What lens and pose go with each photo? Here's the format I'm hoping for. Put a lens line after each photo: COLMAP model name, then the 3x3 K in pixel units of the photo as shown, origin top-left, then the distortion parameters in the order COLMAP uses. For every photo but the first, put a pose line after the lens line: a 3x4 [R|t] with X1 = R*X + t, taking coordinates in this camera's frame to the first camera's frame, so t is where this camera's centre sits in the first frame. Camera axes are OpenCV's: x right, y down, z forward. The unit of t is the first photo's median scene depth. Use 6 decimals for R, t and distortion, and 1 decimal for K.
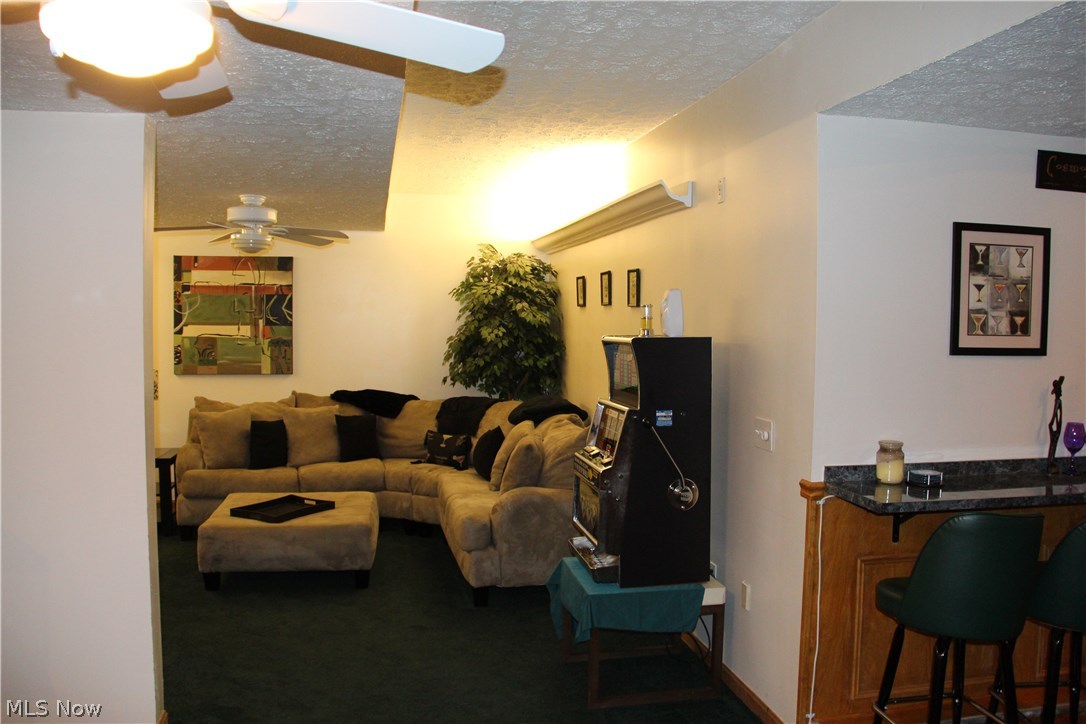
lens RADIAL K [[876.2, 0, 542.8], [0, 876.2, 361.9], [0, 0, 1]] dist [-0.157945, 0.037343]
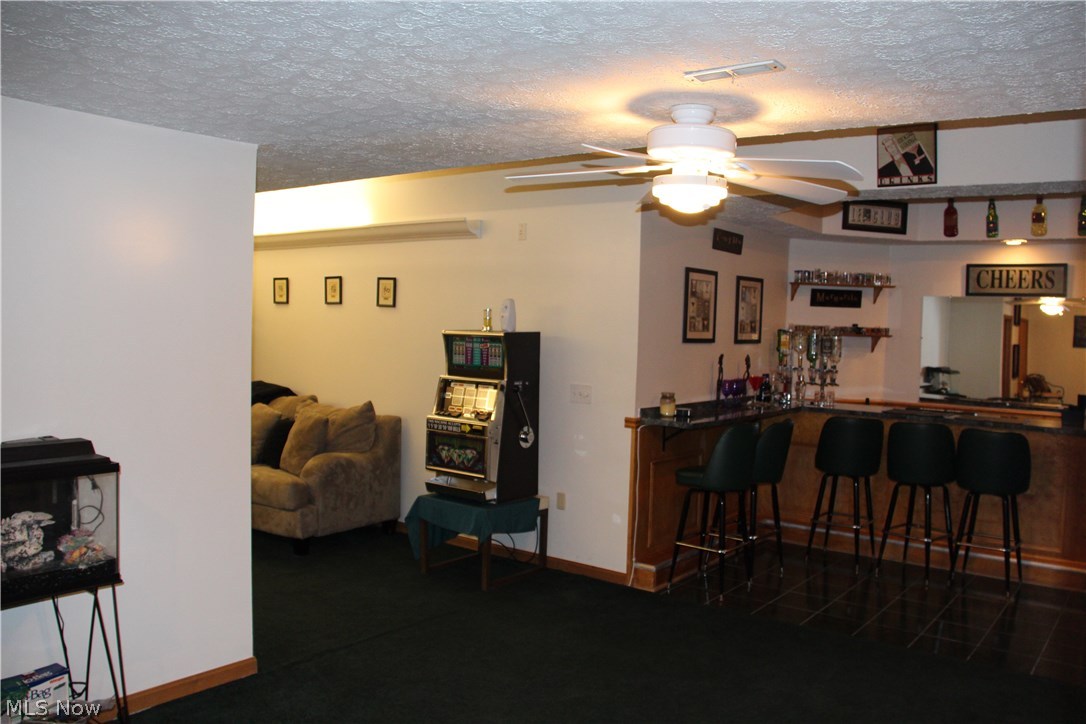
lens RADIAL K [[876.2, 0, 543.2], [0, 876.2, 361.6], [0, 0, 1]] dist [-0.157945, 0.037343]
pose [[0.764745, -0.021302, 0.643981, -0.525966], [0.012767, 0.999758, 0.017910, -0.003057], [-0.644206, -0.005475, 0.764832, -0.116085]]
